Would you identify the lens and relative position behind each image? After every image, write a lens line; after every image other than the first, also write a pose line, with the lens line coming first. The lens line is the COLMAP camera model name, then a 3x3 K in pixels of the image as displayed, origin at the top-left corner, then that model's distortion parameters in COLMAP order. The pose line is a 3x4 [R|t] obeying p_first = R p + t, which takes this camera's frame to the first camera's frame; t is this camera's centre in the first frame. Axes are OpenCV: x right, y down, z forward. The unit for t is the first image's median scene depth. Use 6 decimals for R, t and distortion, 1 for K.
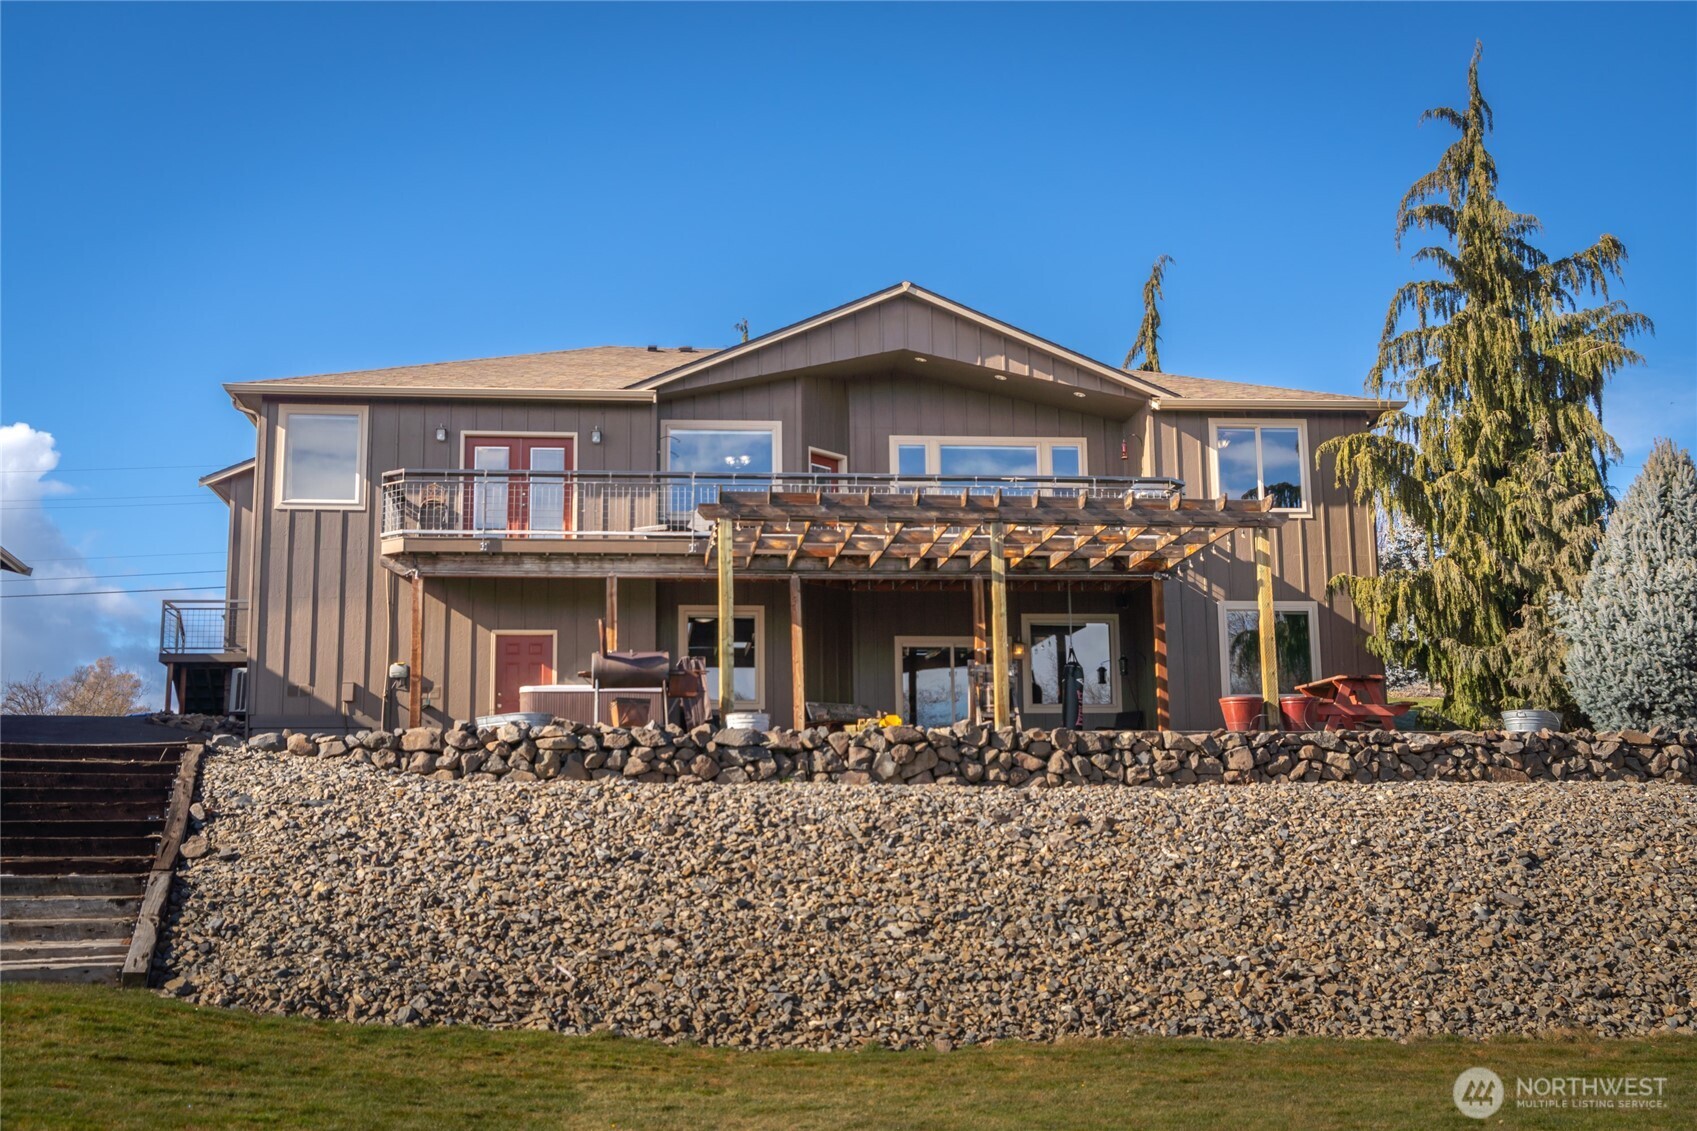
lens RADIAL K [[2017.6, 0, 849.8], [0, 2017.6, 560.1], [0, 0, 1]] dist [-0.013127, 0.000000]
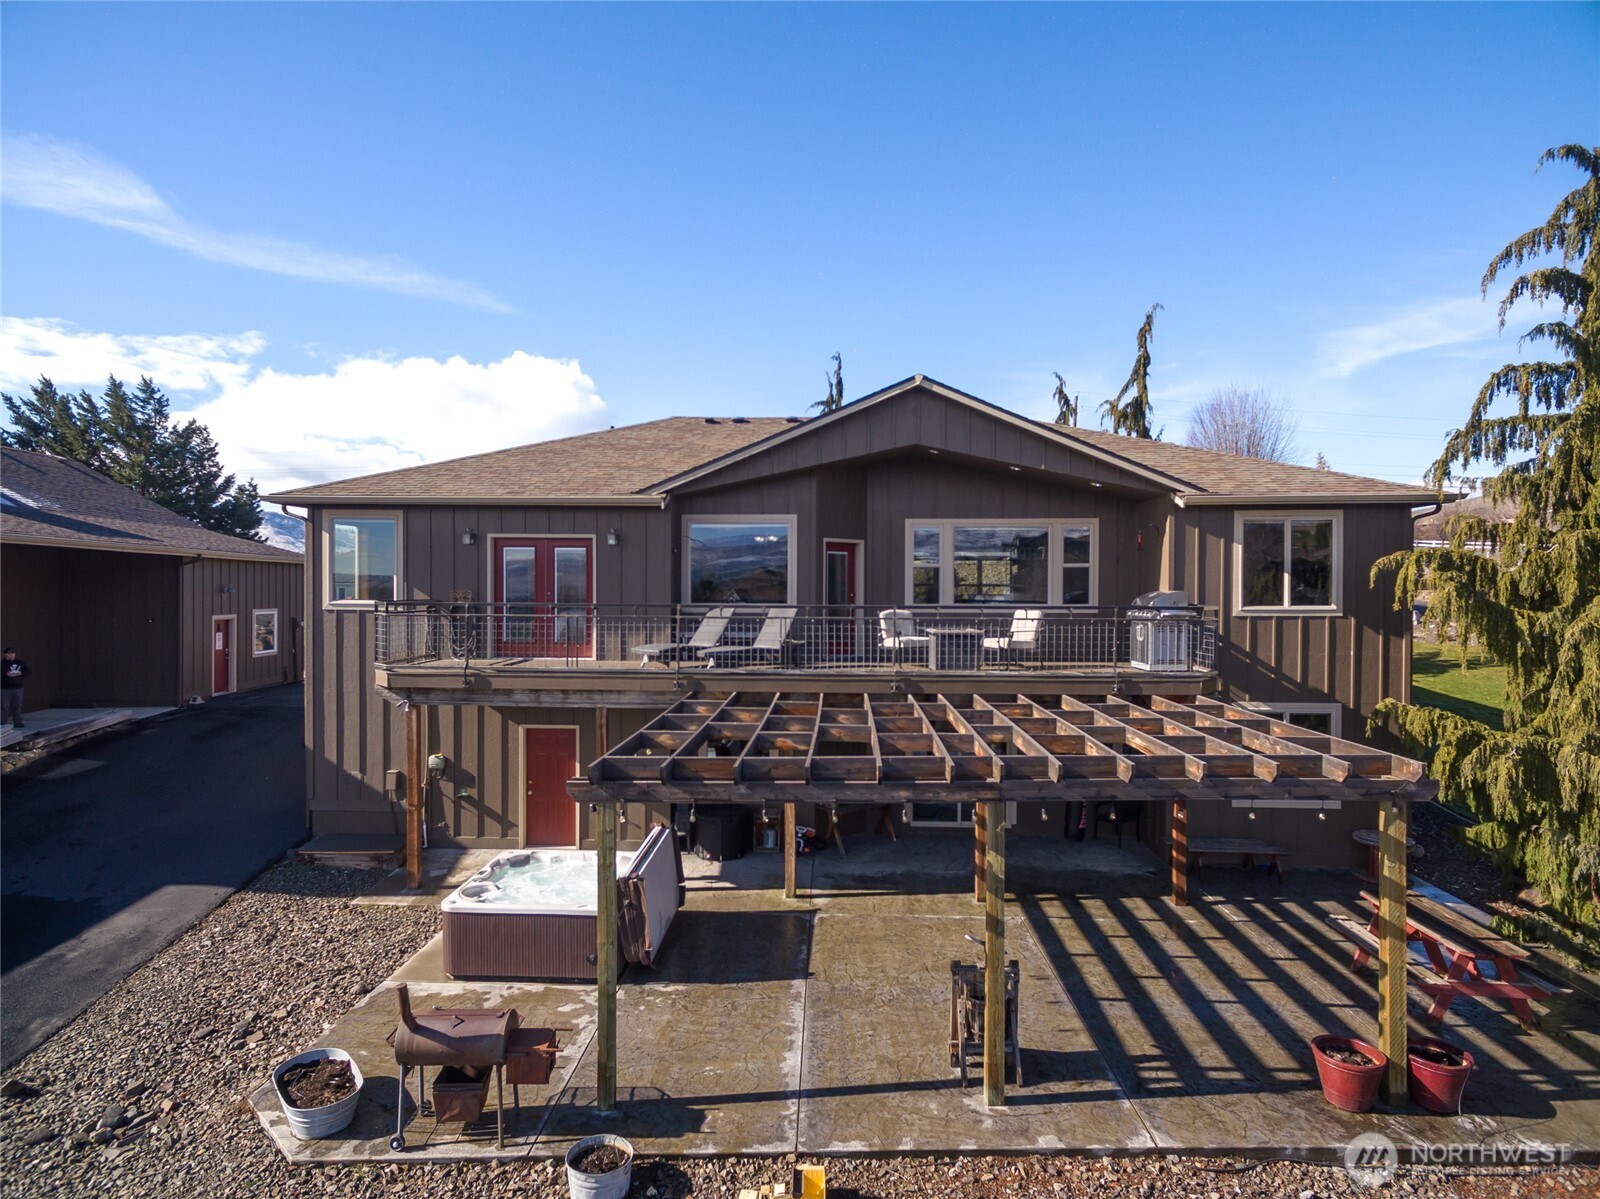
lens RADIAL K [[890.1, 0, 805.2], [0, 890.1, 597.6], [0, 0, 1]] dist [0.016936, -0.002314]
pose [[0.987597, 0.019443, -0.155800, 0.043677], [0.011035, 0.981253, 0.192407, -0.117950], [0.156620, -0.191740, 0.968868, 0.562917]]
